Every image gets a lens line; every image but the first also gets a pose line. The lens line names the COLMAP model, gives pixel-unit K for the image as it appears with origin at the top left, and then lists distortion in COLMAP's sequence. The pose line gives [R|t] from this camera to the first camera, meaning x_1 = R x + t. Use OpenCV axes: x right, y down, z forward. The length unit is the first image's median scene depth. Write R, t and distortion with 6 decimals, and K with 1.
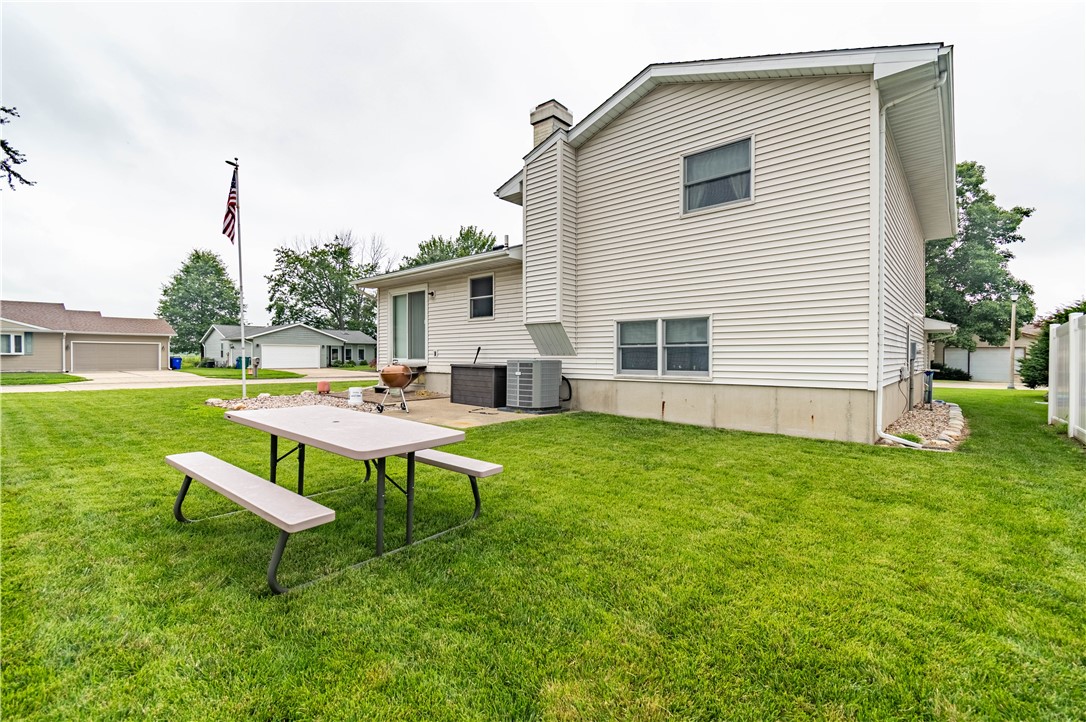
lens RADIAL K [[481.0, 0, 548.7], [0, 481.0, 364.7], [0, 0, 1]] dist [0.005196, 0.000219]
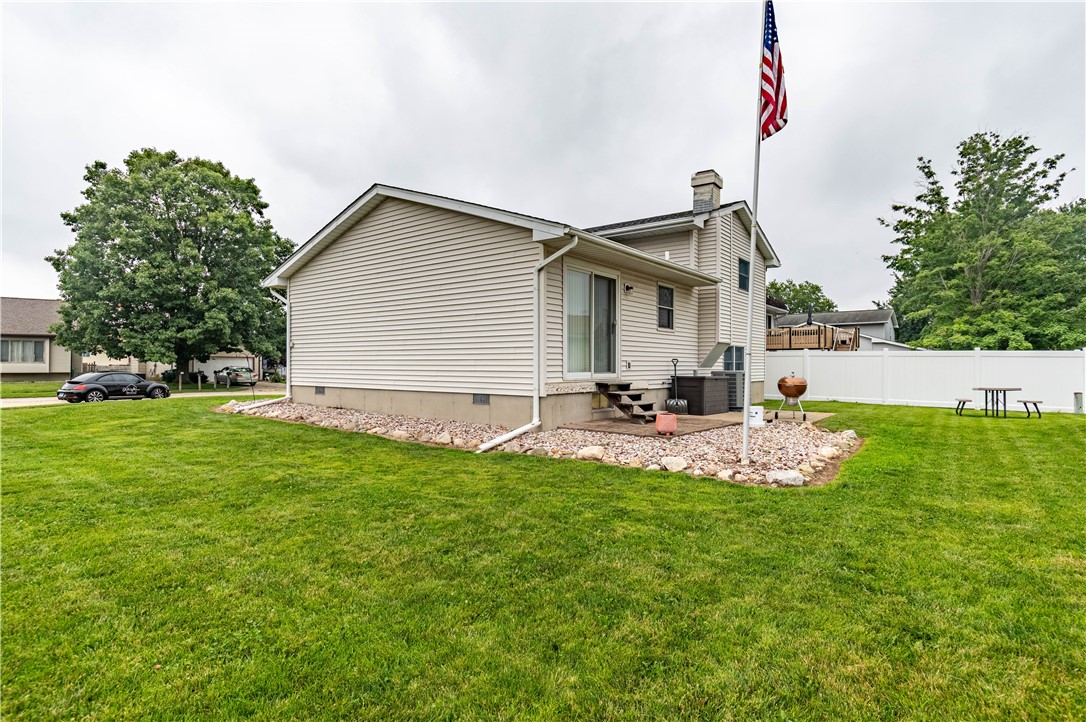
lens RADIAL K [[560.6, 0, 541.4], [0, 560.6, 359.3], [0, 0, 1]] dist [-0.000095, -0.000002]
pose [[-0.057043, -0.005236, 0.998358, -1.573272], [-0.007362, 0.999961, 0.004824, -0.051253], [-0.998345, -0.007075, -0.057080, 1.657219]]
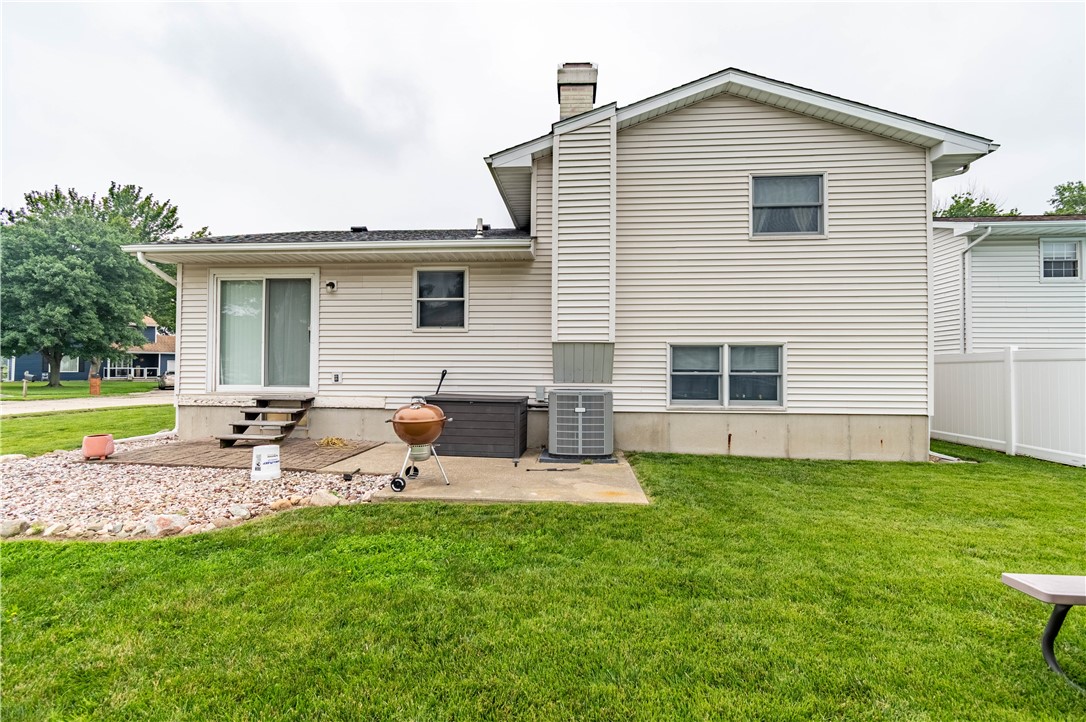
lens RADIAL K [[481.0, 0, 543.4], [0, 481.0, 363.5], [0, 0, 1]] dist [0.005196, 0.000219]
pose [[0.801149, 0.009928, 0.598383, -0.557516], [0.005637, 0.999693, -0.024133, -0.035690], [-0.598439, 0.022708, 0.800847, 0.441472]]
